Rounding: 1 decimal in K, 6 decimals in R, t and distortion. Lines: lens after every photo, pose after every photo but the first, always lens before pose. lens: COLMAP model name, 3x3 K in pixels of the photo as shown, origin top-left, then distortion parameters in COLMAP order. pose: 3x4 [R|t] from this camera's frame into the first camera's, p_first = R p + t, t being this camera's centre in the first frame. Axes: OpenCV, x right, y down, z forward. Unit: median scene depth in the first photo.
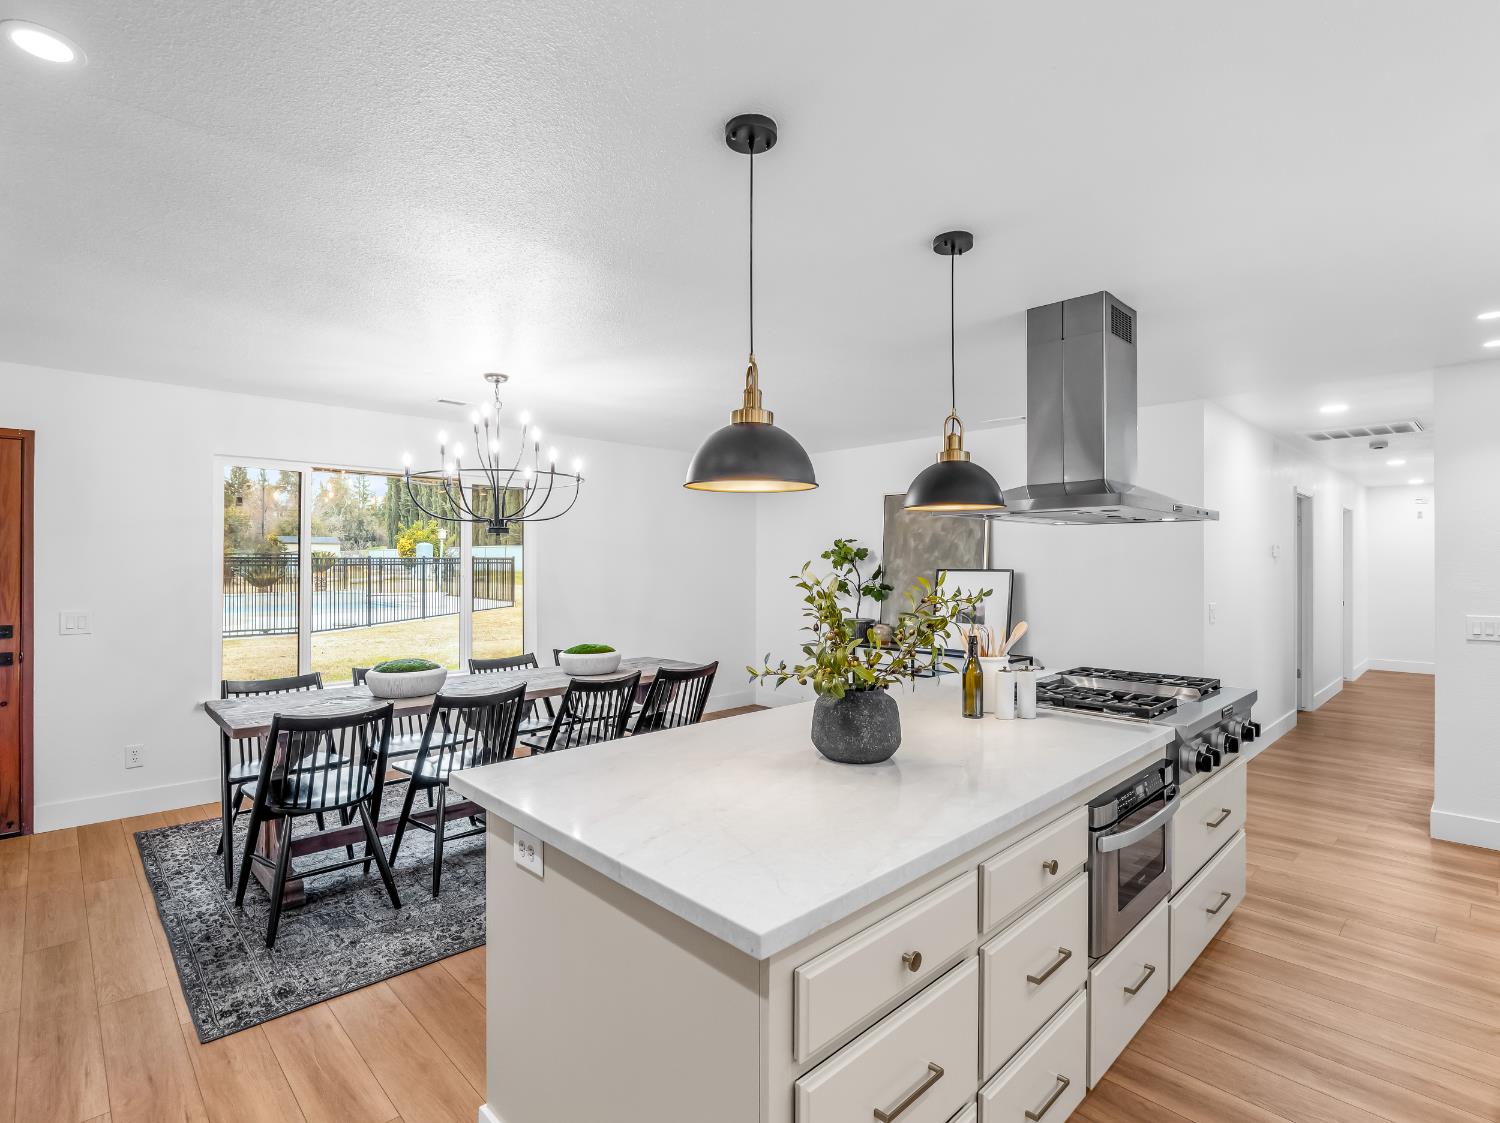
lens RADIAL K [[738.4, 0, 744.8], [0, 738.4, 562.5], [0, 0, 1]] dist [-0.011253, -0.003215]
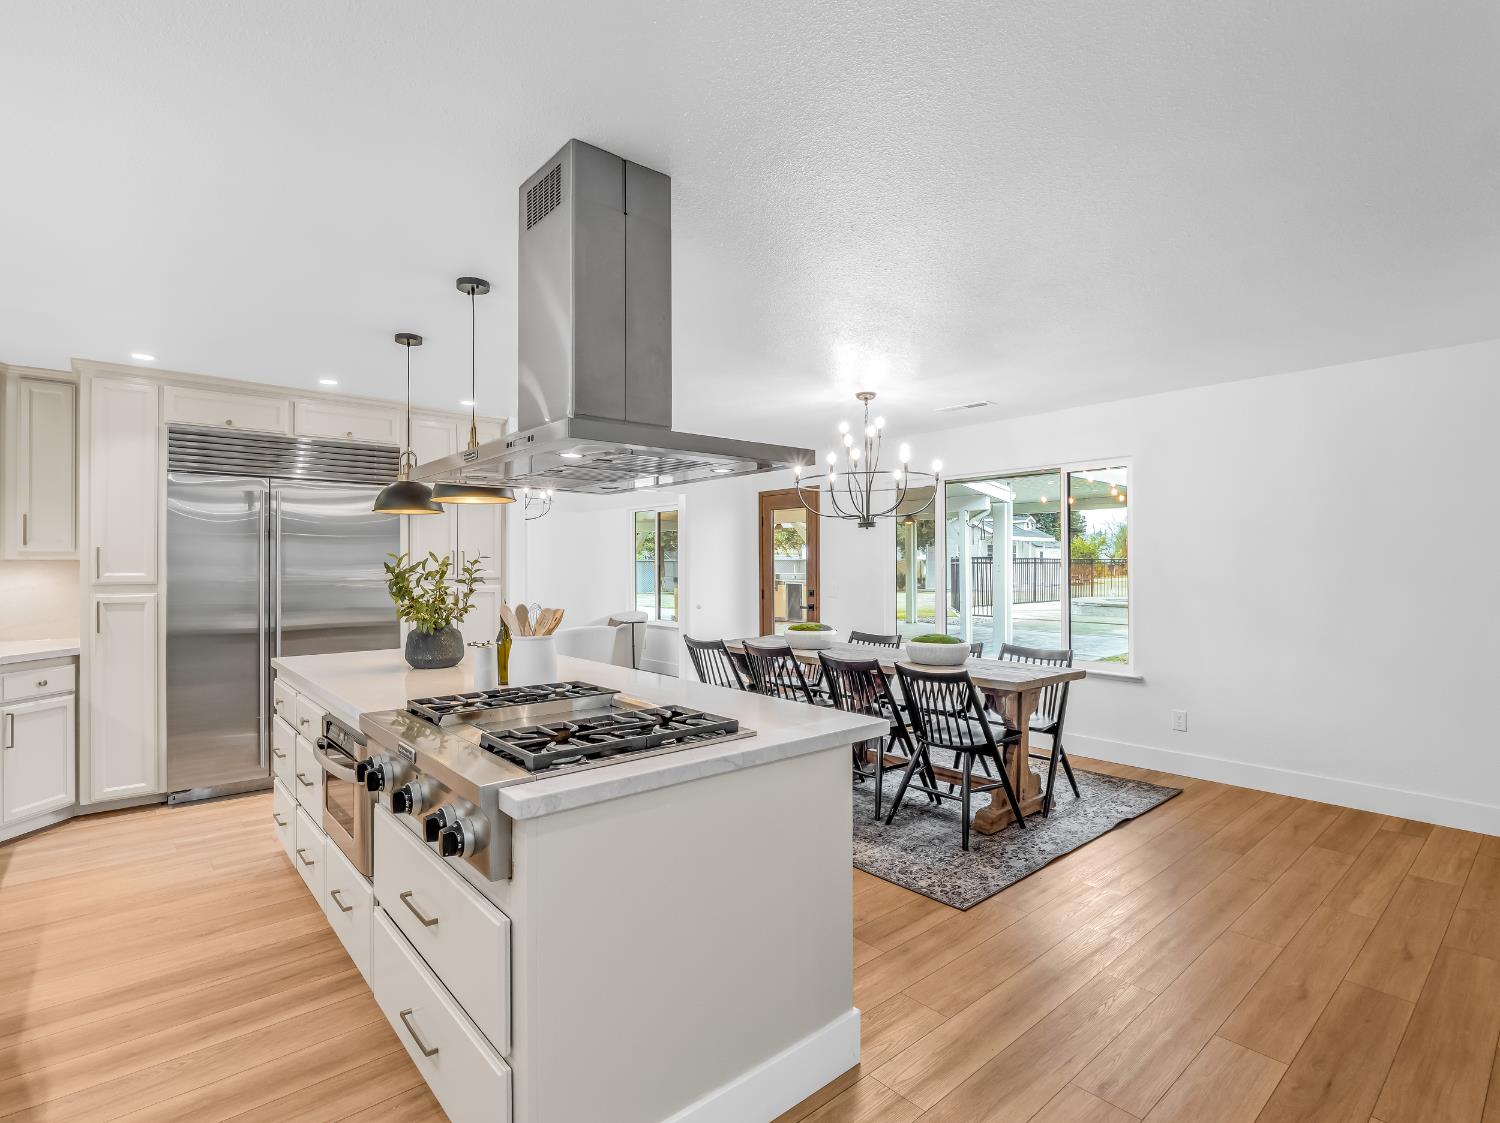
lens RADIAL K [[738.4, 0, 745.9], [0, 738.4, 565.1], [0, 0, 1]] dist [-0.011253, -0.003215]
pose [[-0.061133, 0.002897, -0.998125, 0.588798], [-0.000486, 0.999996, 0.002933, 0.012669], [0.998130, 0.000664, -0.061131, 0.608018]]
